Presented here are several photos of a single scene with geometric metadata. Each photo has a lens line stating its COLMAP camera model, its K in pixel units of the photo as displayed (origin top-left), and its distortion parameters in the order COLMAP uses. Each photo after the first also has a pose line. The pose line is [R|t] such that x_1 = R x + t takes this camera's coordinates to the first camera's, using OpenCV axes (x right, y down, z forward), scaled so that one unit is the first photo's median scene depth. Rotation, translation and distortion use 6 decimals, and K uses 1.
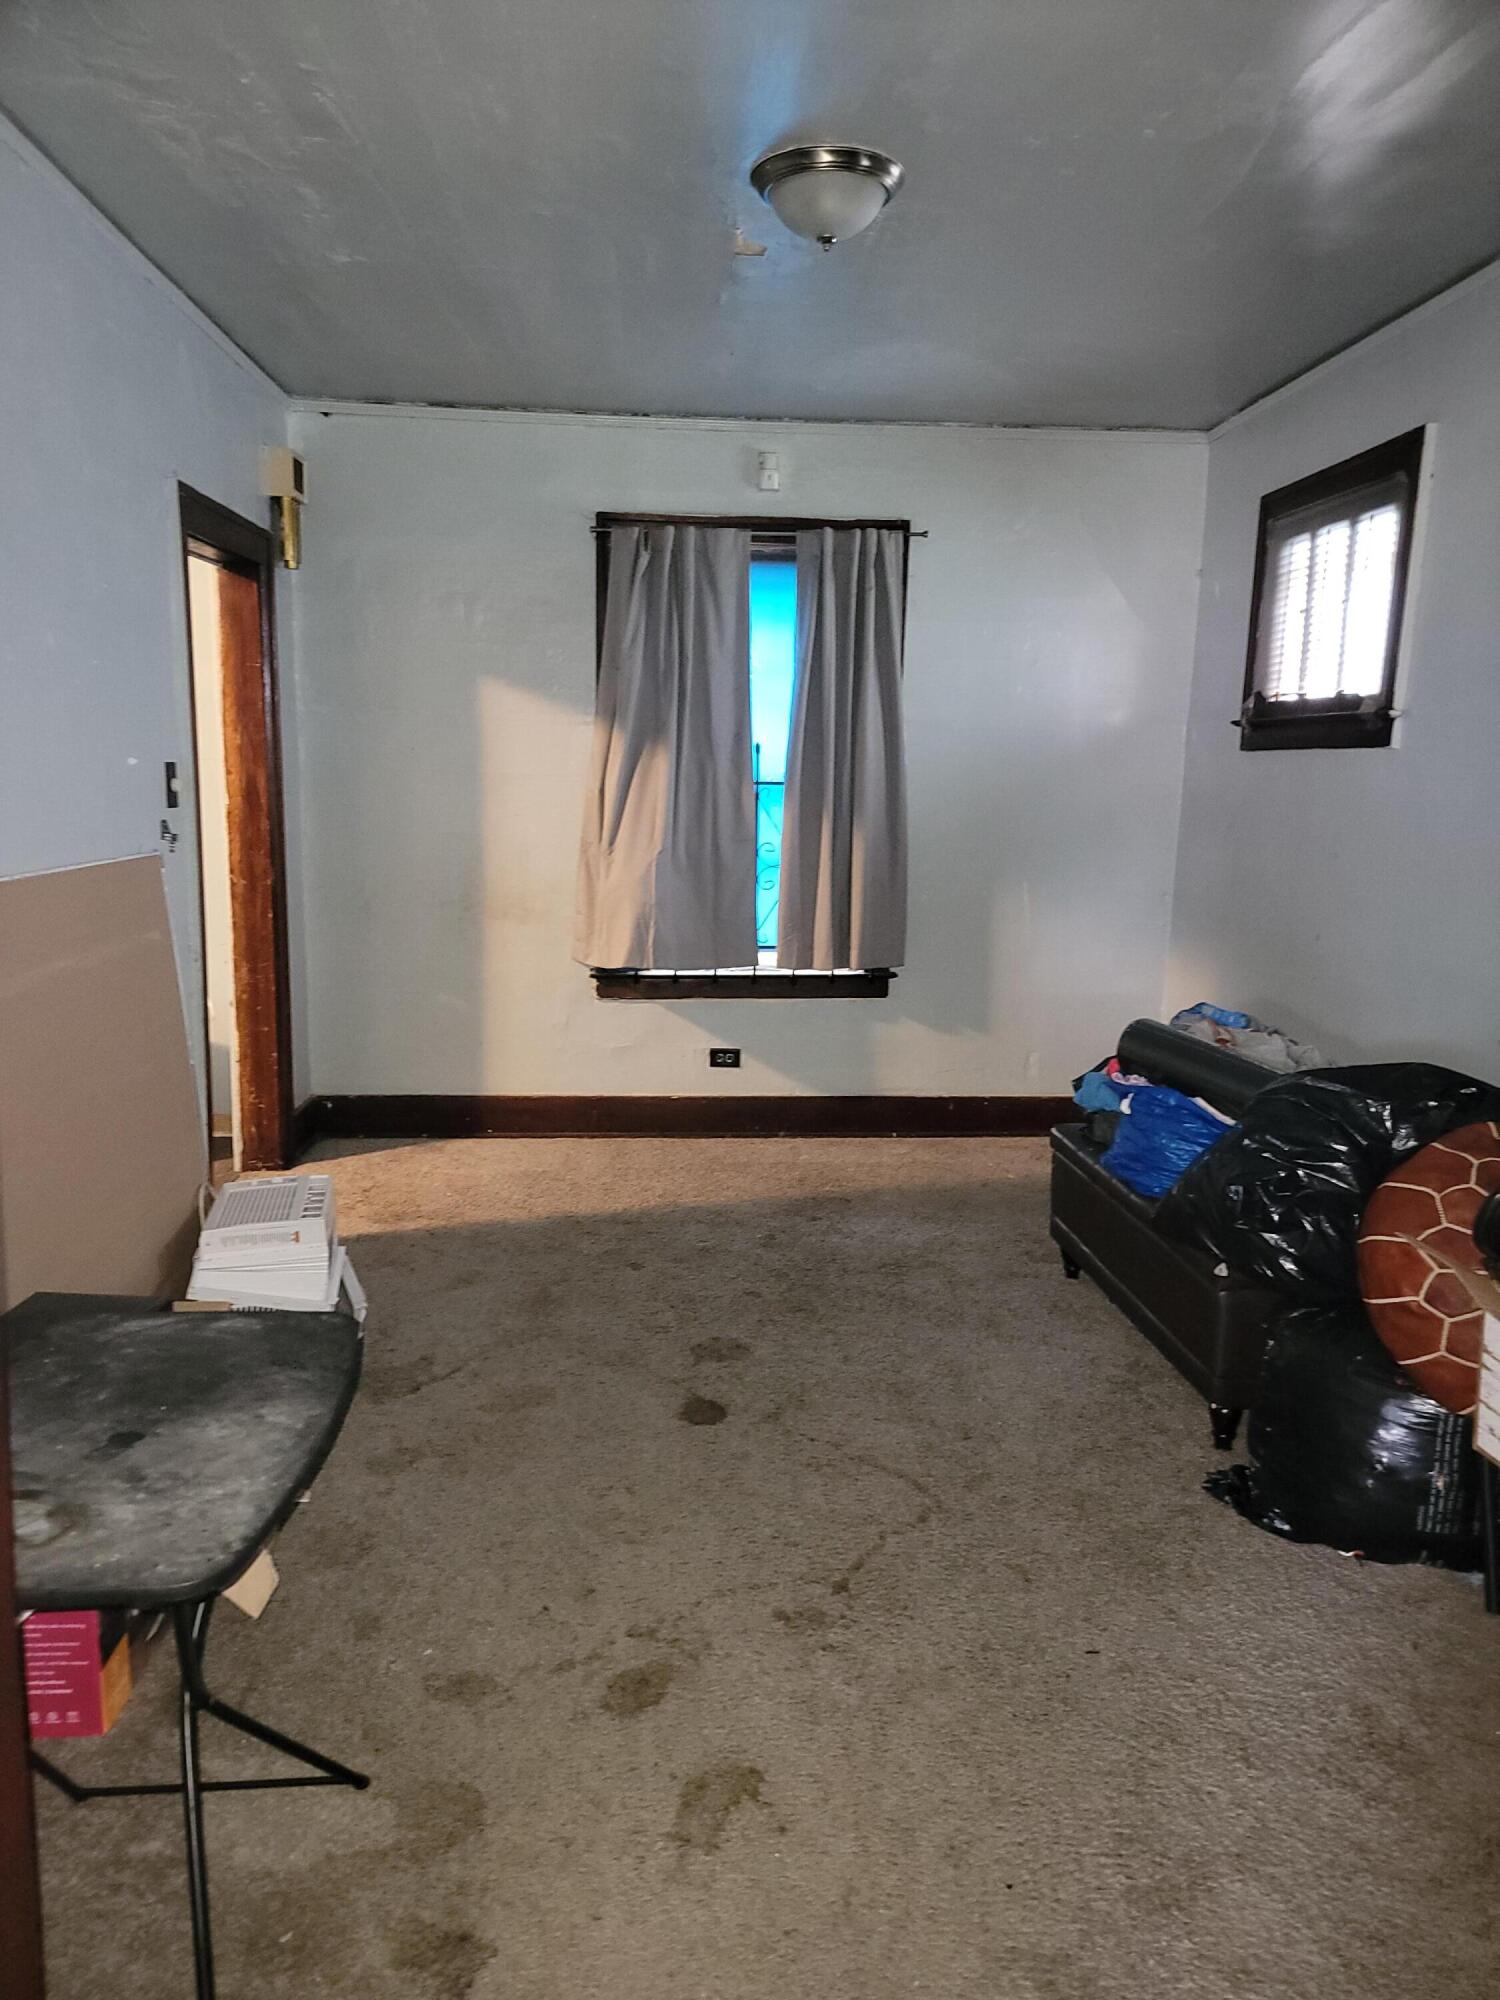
lens RADIAL K [[1392.5, 0, 749.7], [0, 1392.5, 999.6], [0, 0, 1]] dist [0.006050, 0.000975]
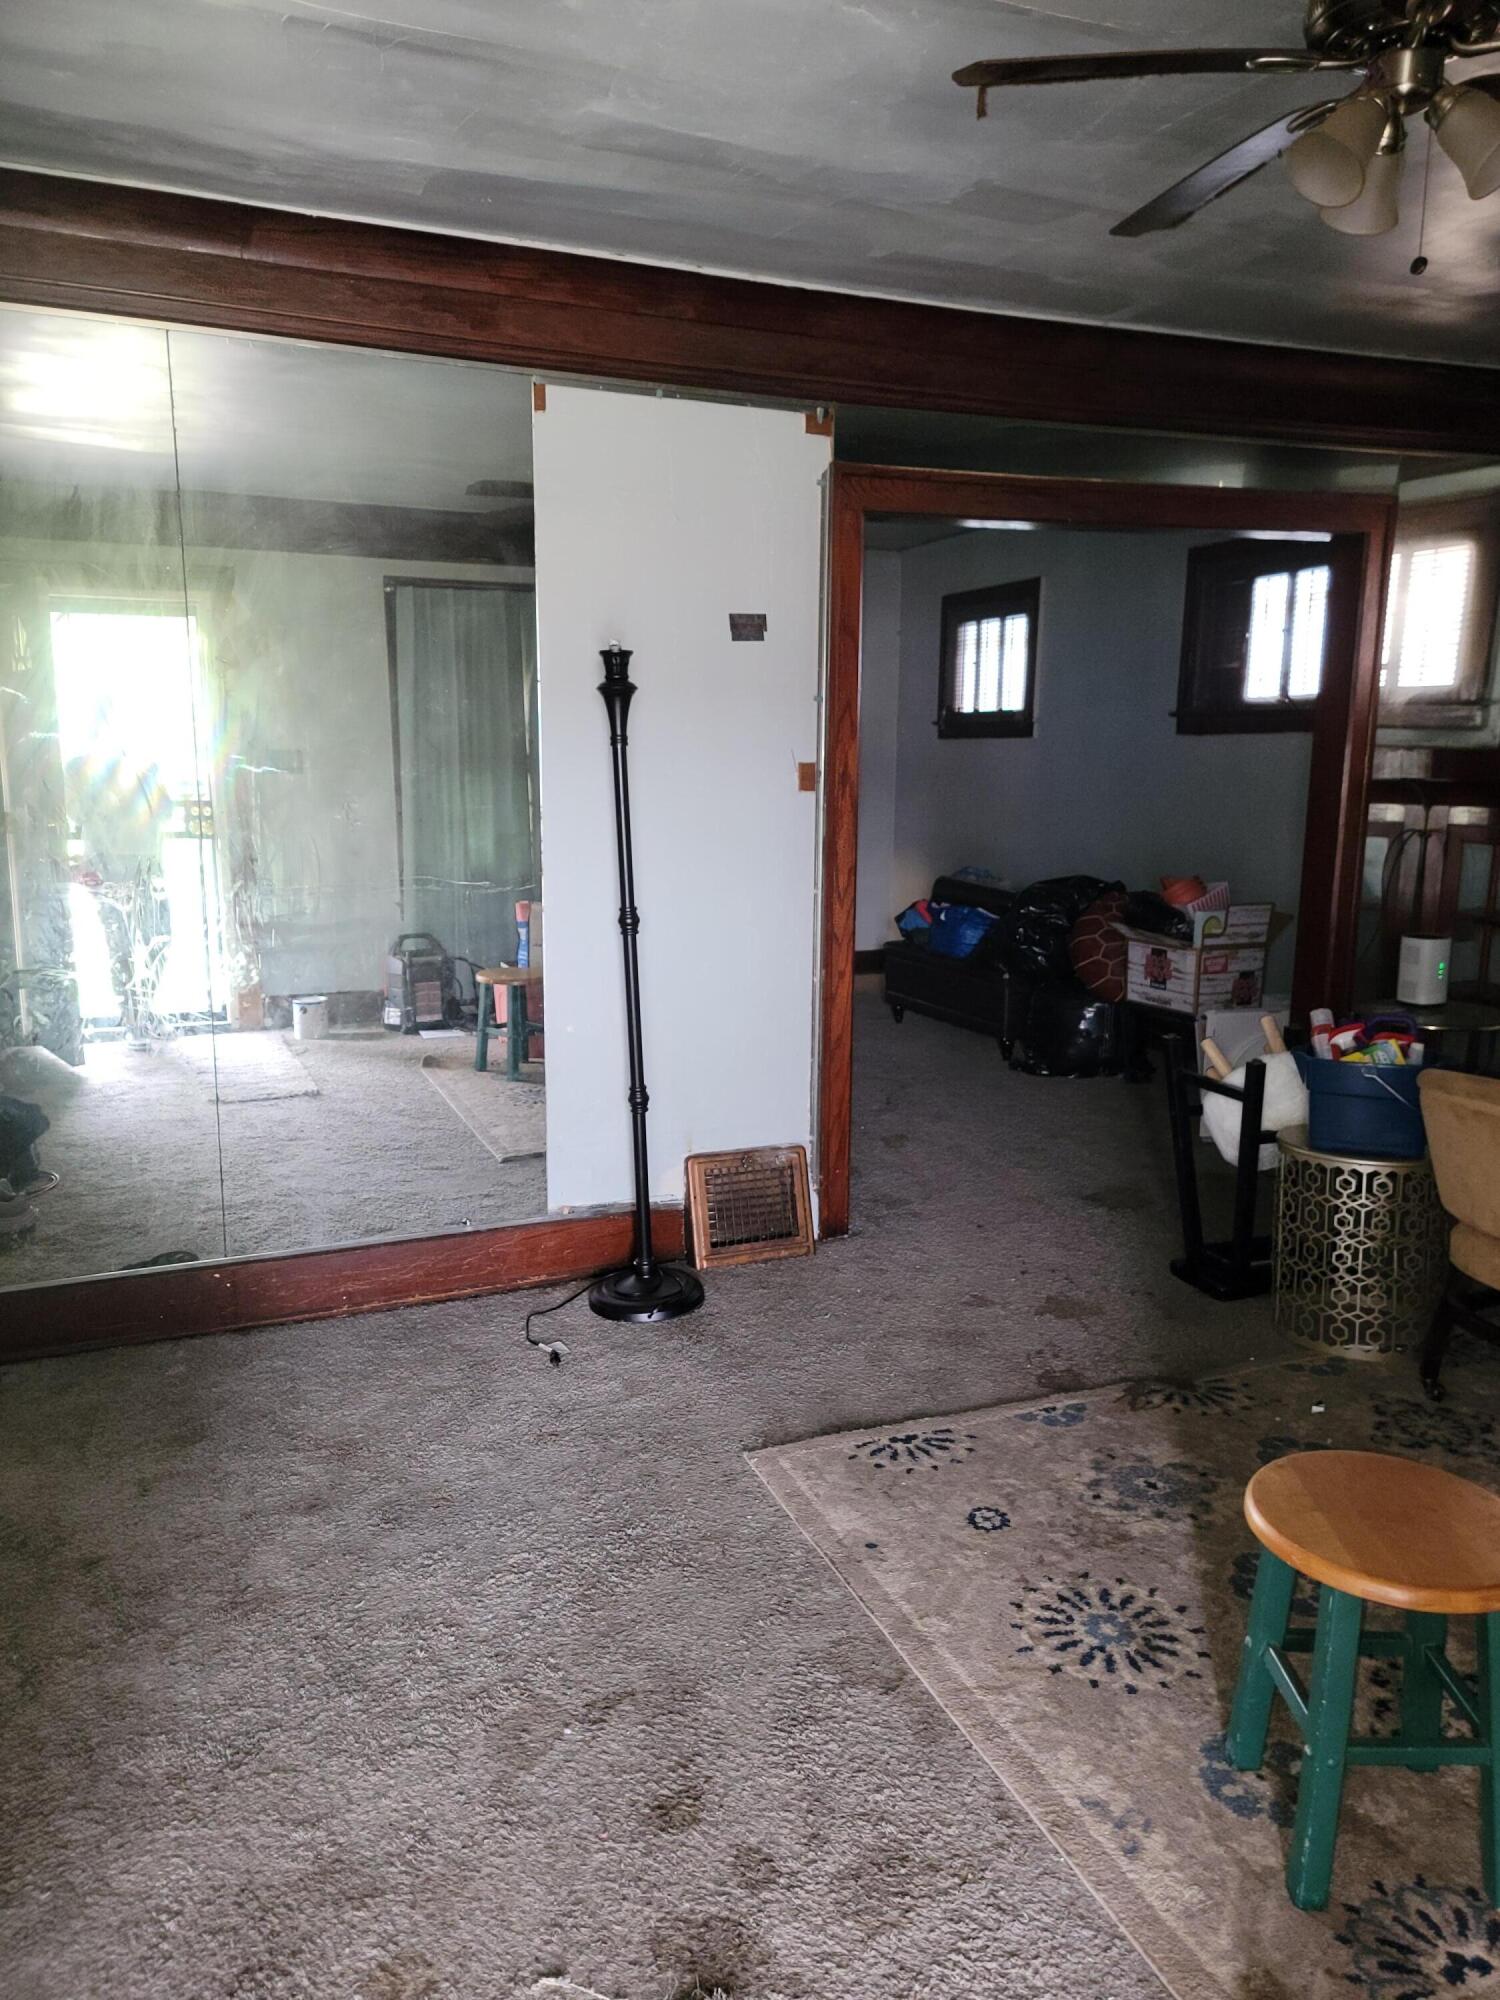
lens RADIAL K [[1392.5, 0, 745.0], [0, 1392.5, 1006.2], [0, 0, 1]] dist [0.006050, 0.000975]
pose [[0.947186, -0.081895, 0.310051, -0.552862], [0.076077, 0.996625, 0.030834, 0.103144], [-0.311529, -0.005618, 0.950220, -0.728126]]
